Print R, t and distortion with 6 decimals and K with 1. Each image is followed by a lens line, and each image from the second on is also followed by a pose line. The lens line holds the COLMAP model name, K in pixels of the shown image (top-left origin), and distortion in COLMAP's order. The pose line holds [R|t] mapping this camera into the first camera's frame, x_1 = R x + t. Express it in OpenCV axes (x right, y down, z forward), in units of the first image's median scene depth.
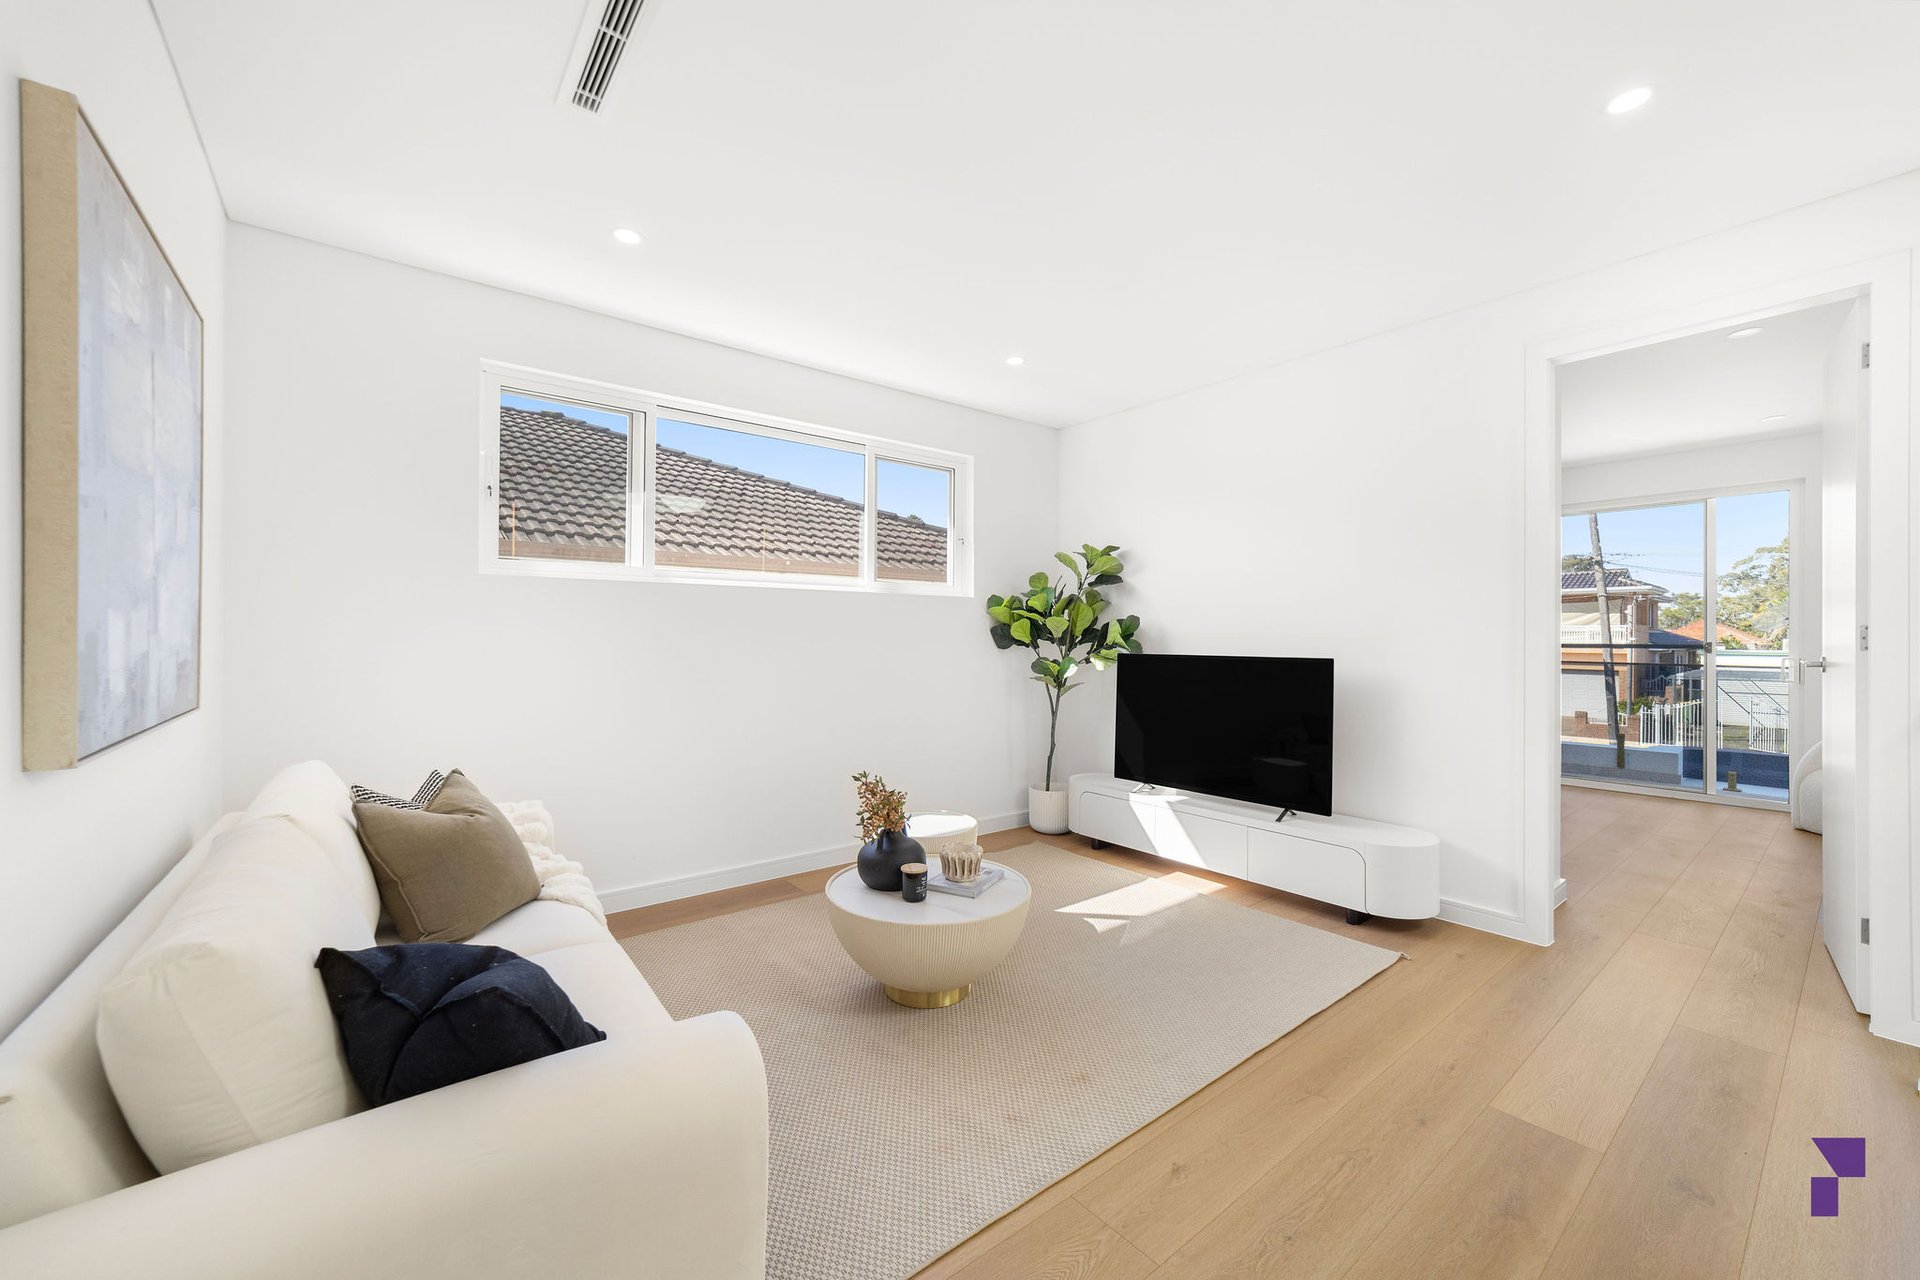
lens RADIAL K [[732.7, 0, 952.1], [0, 732.7, 639.4], [0, 0, 1]] dist [0.002204, 0.000378]
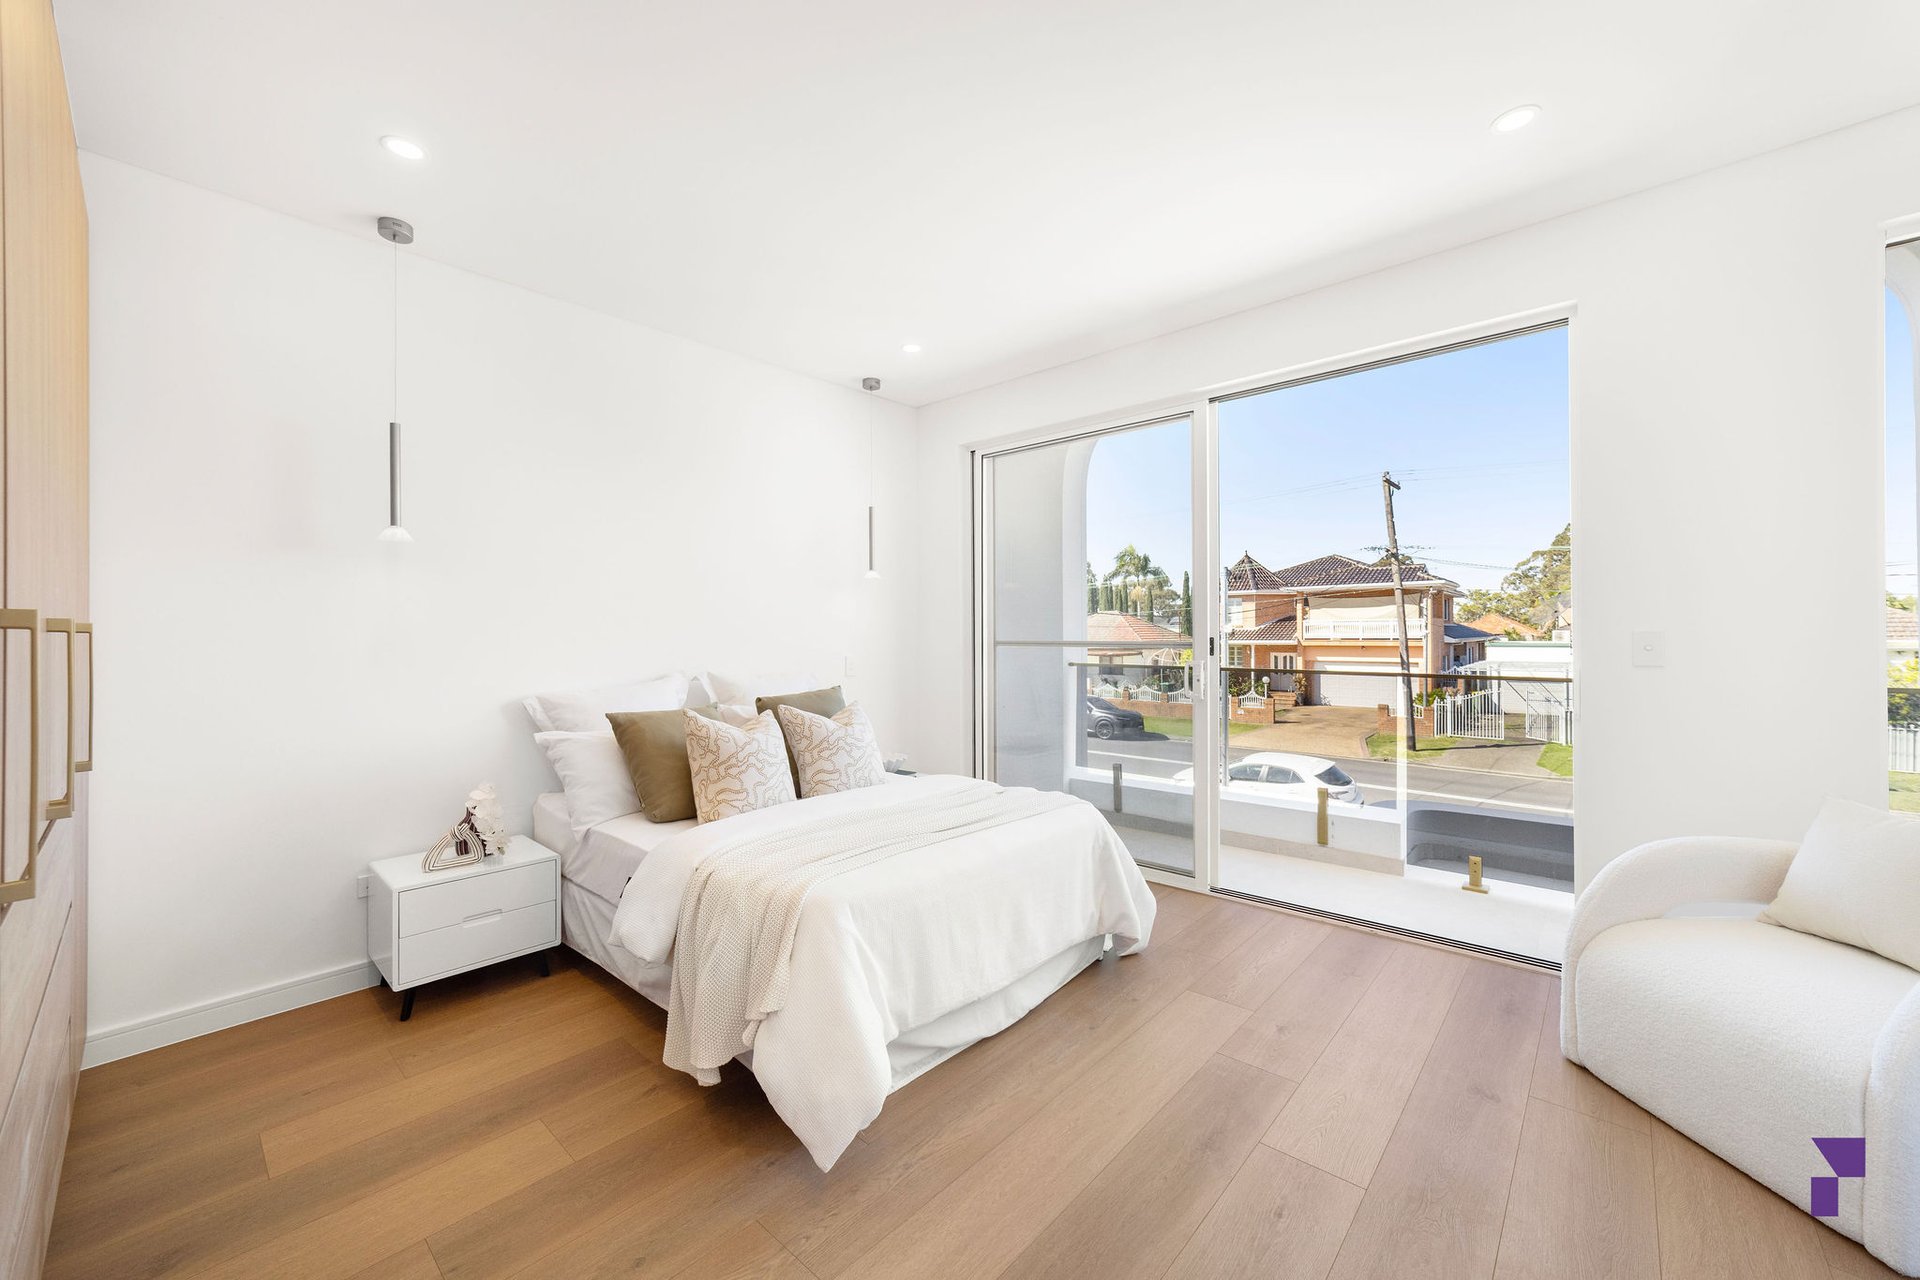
lens RADIAL K [[732.7, 0, 967.9], [0, 732.7, 636.4], [0, 0, 1]] dist [0.002204, 0.000378]
pose [[0.984952, -0.008309, 0.172630, 0.102650], [0.008163, 0.999965, 0.001556, -0.001325], [-0.172637, -0.000124, 0.984986, 0.090480]]
